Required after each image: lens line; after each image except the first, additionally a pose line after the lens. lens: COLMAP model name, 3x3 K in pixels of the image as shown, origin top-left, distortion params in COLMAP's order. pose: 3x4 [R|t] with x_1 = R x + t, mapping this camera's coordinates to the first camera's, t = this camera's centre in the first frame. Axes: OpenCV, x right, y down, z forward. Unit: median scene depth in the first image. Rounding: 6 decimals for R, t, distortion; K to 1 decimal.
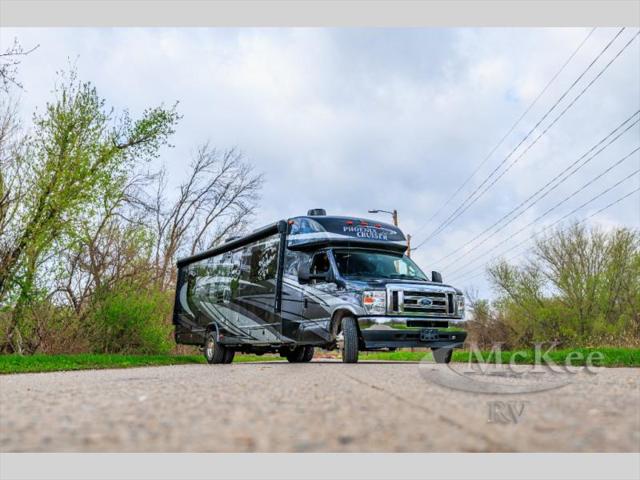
lens RADIAL K [[634.4, 0, 325.6], [0, 634.4, 239.0], [0, 0, 1]] dist [0.001219, 0.000000]
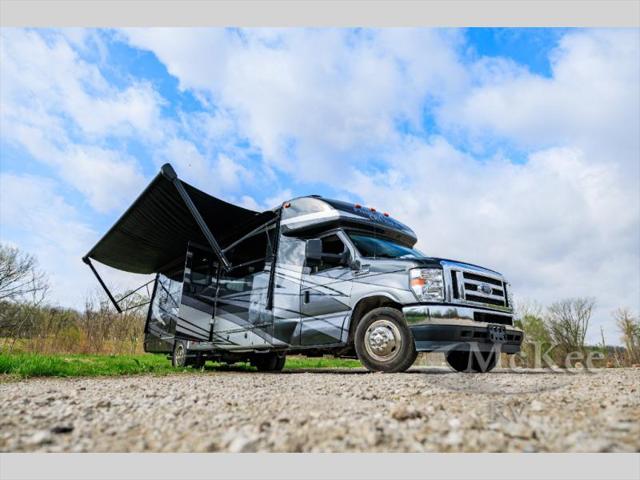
lens RADIAL K [[385.9, 0, 317.7], [0, 385.9, 243.7], [0, 0, 1]] dist [0.003409, 0.004062]
pose [[0.988269, 0.052320, 0.143483, -0.066985], [-0.033617, 0.990970, -0.129803, 0.071895], [-0.148979, 0.123457, 0.981103, 0.373942]]
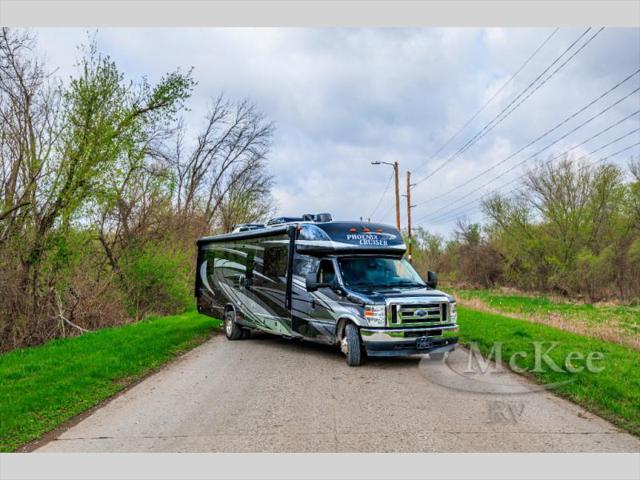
lens RADIAL K [[577.8, 0, 322.0], [0, 577.8, 241.9], [0, 0, 1]] dist [0.011266, 0.000000]
pose [[0.999805, -0.006732, -0.018555, 0.002441], [0.008930, 0.992608, 0.121037, -0.094881], [0.017603, -0.121179, 0.992475, 0.007853]]
